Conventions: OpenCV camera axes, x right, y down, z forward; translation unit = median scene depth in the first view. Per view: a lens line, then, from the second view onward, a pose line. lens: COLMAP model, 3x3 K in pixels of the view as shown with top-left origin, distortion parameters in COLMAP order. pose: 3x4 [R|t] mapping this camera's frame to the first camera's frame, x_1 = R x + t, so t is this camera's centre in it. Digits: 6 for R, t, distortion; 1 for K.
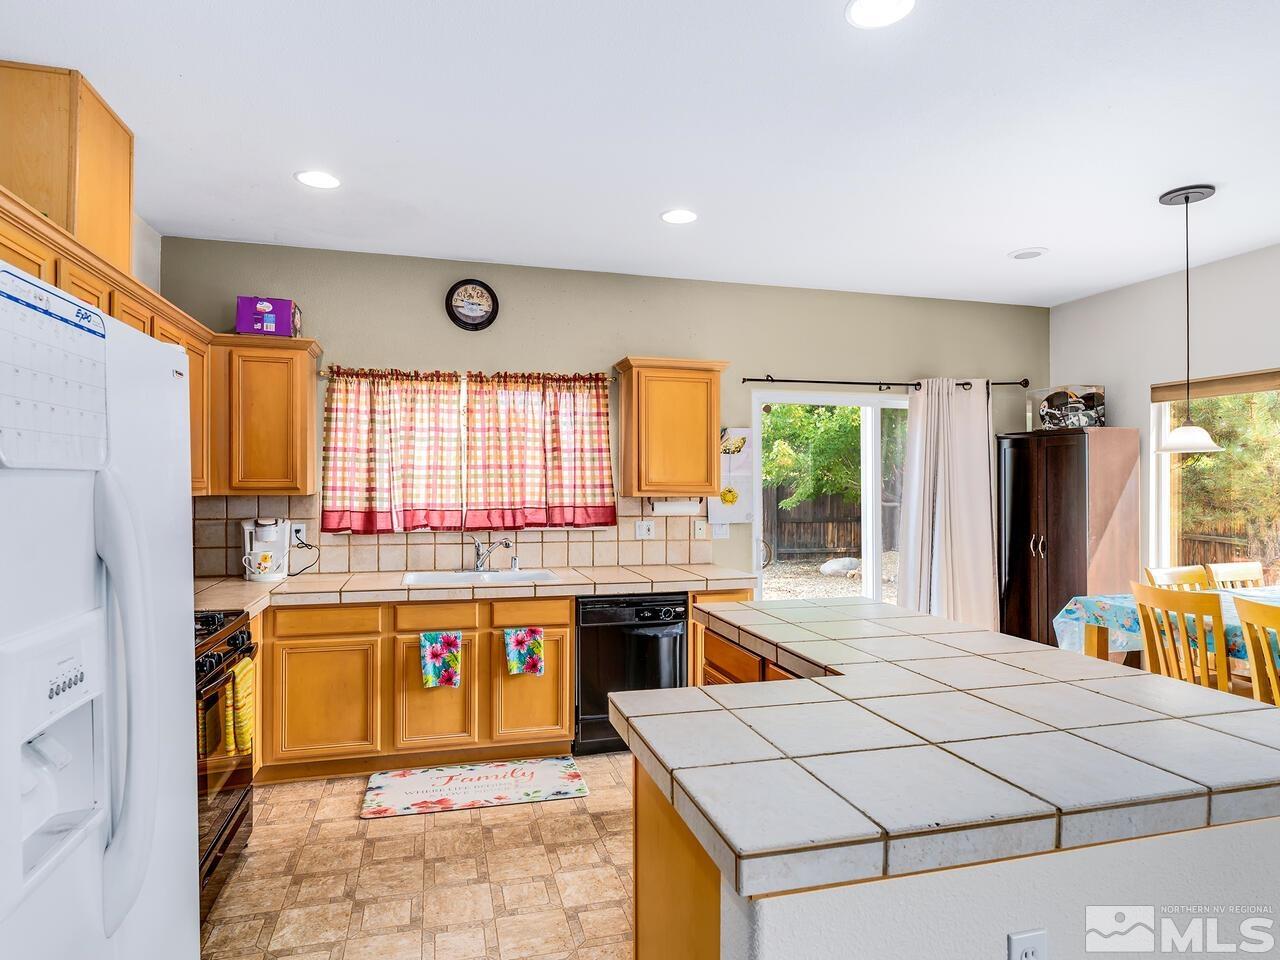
lens RADIAL K [[748.2, 0, 637.0], [0, 748.2, 480.3], [0, 0, 1]] dist [-0.003505, 0.004669]
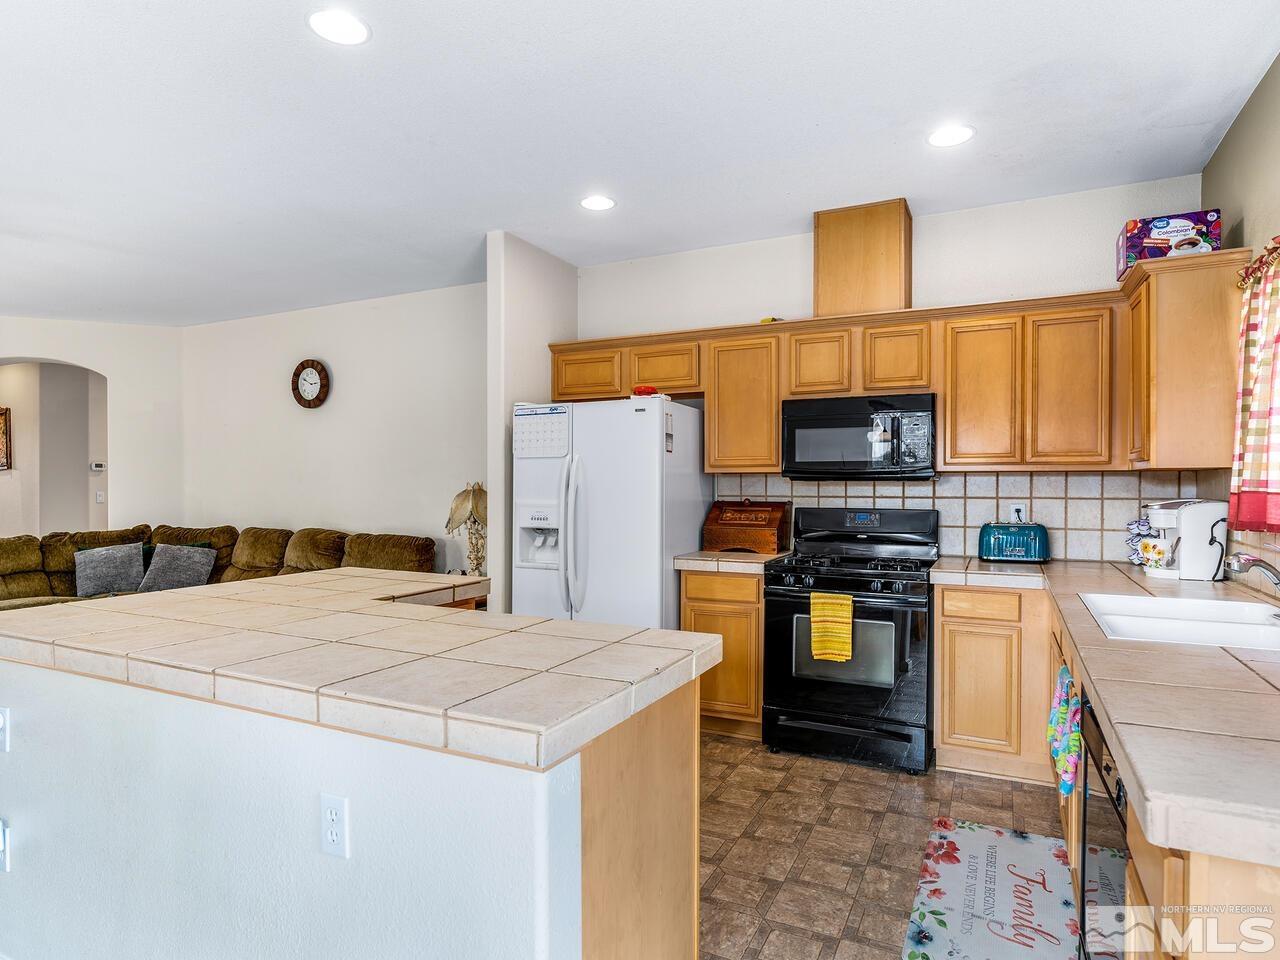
lens RADIAL K [[748.2, 0, 632.3], [0, 748.2, 488.3], [0, 0, 1]] dist [-0.003505, 0.004669]
pose [[-0.671120, 0.003683, -0.741340, 0.412786], [0.001721, 0.999993, 0.003409, 0.031343], [0.741347, 0.001012, -0.671121, 0.979154]]
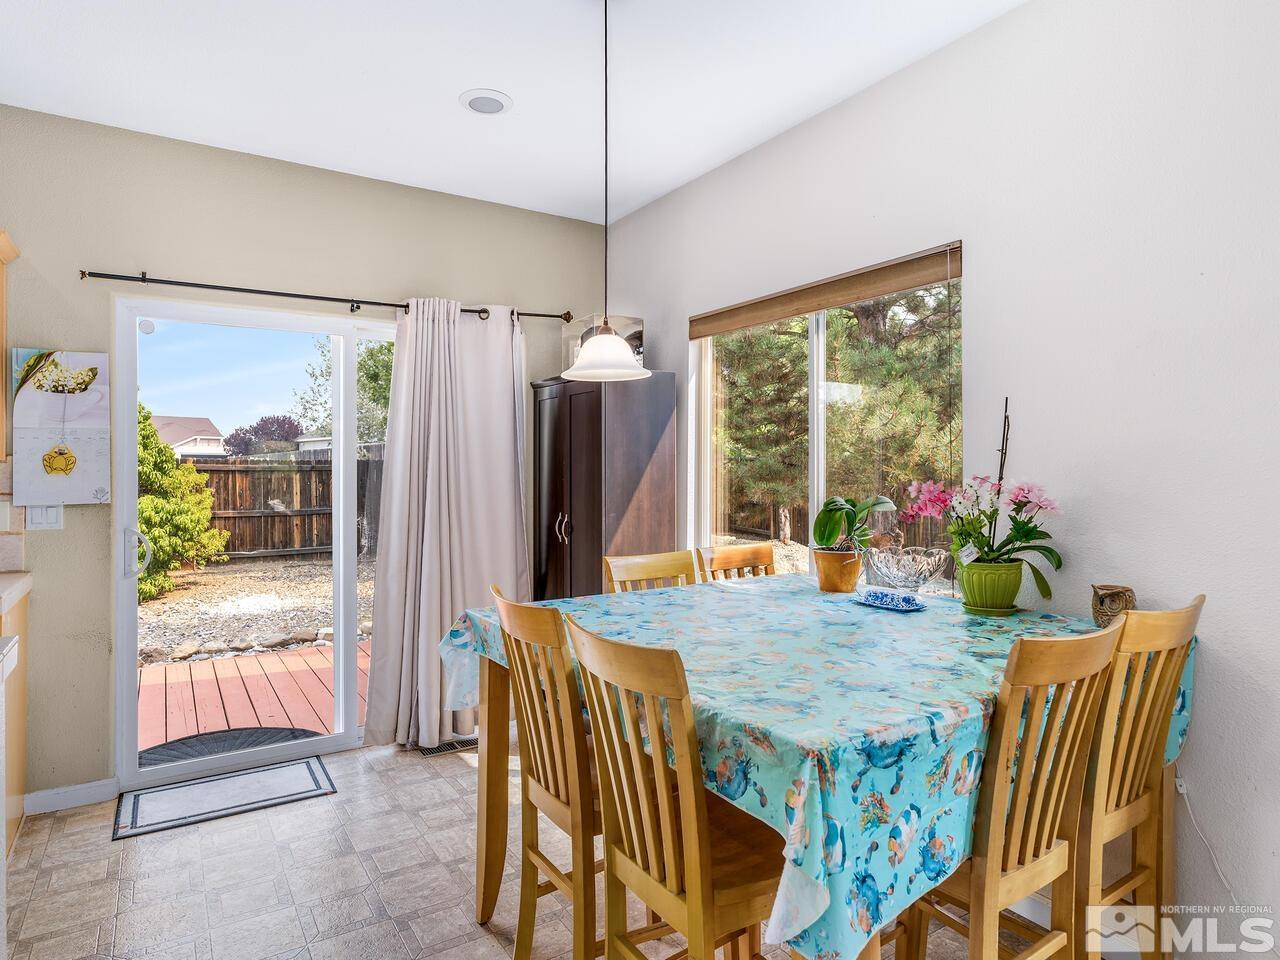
lens RADIAL K [[748.2, 0, 629.3], [0, 748.2, 470.0], [0, 0, 1]] dist [-0.003505, 0.004669]
pose [[0.956392, -0.004490, 0.292053, 0.426820], [0.003497, 0.999986, 0.003921, 0.030392], [-0.292067, -0.002728, 0.956394, 0.293074]]
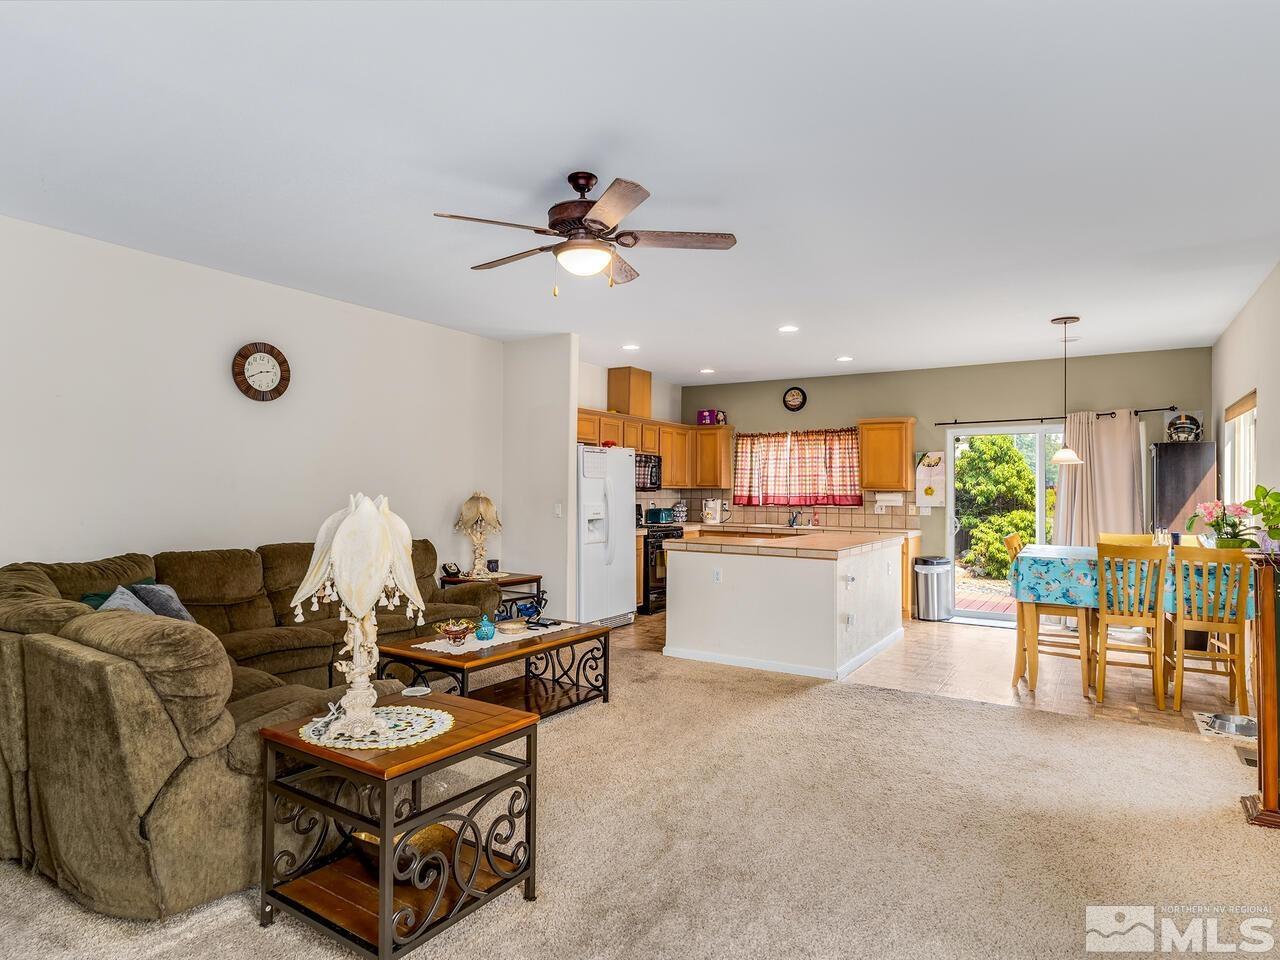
lens RADIAL K [[748.2, 0, 647.3], [0, 748.2, 475.5], [0, 0, 1]] dist [-0.003505, 0.004669]
pose [[0.681291, -0.013337, -0.731891, 1.036808], [-0.002110, 0.999794, -0.020183, 0.023413], [0.732009, 0.015295, 0.681123, -0.734168]]
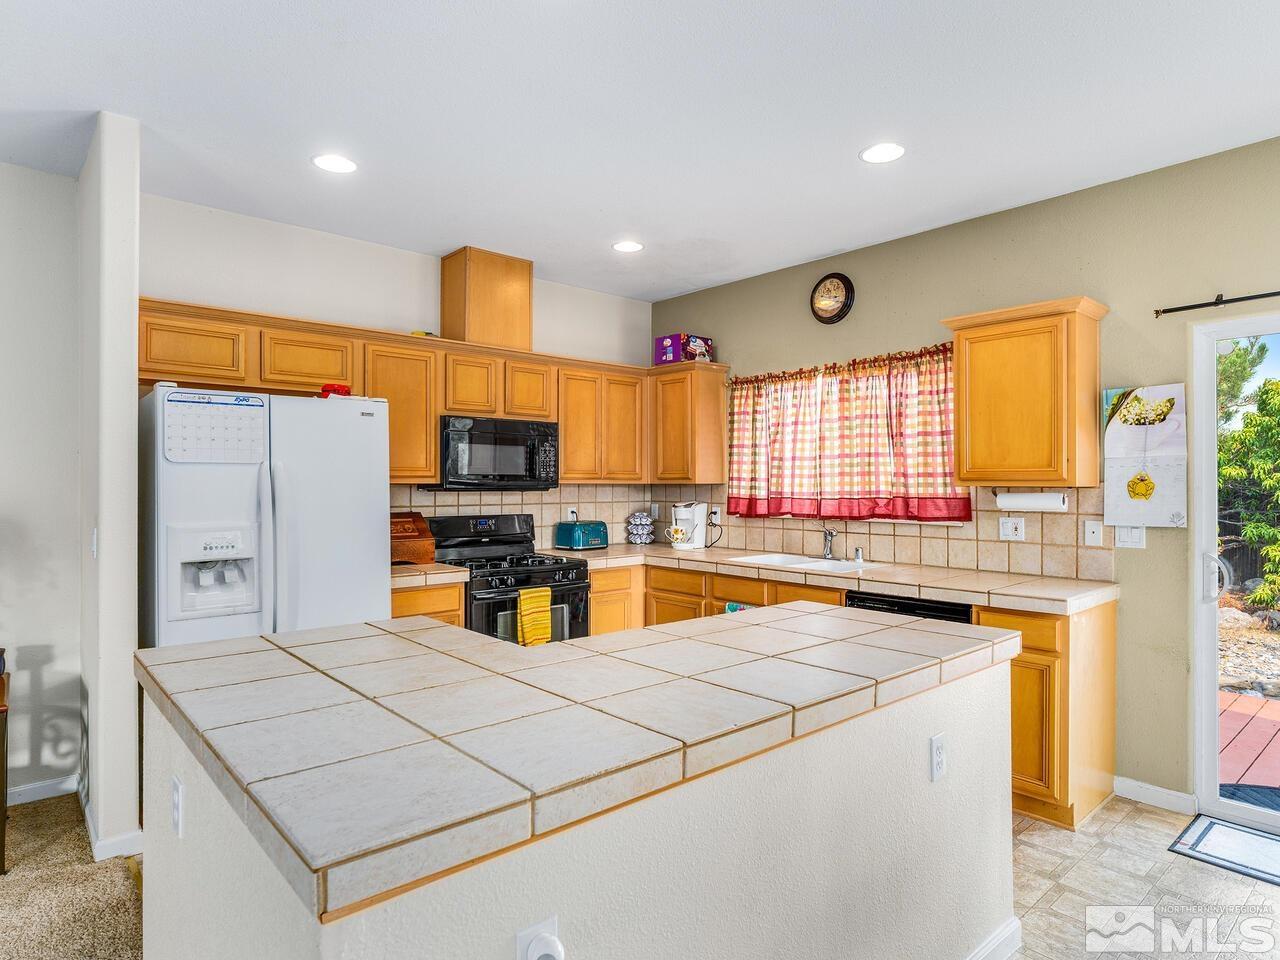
lens RADIAL K [[748.2, 0, 636.7], [0, 748.2, 476.6], [0, 0, 1]] dist [-0.003505, 0.004669]
pose [[0.446895, -0.011938, -0.894507, 0.574097], [0.006251, 0.999928, -0.010222, 0.017613], [0.894565, -0.001023, 0.446938, 0.305347]]
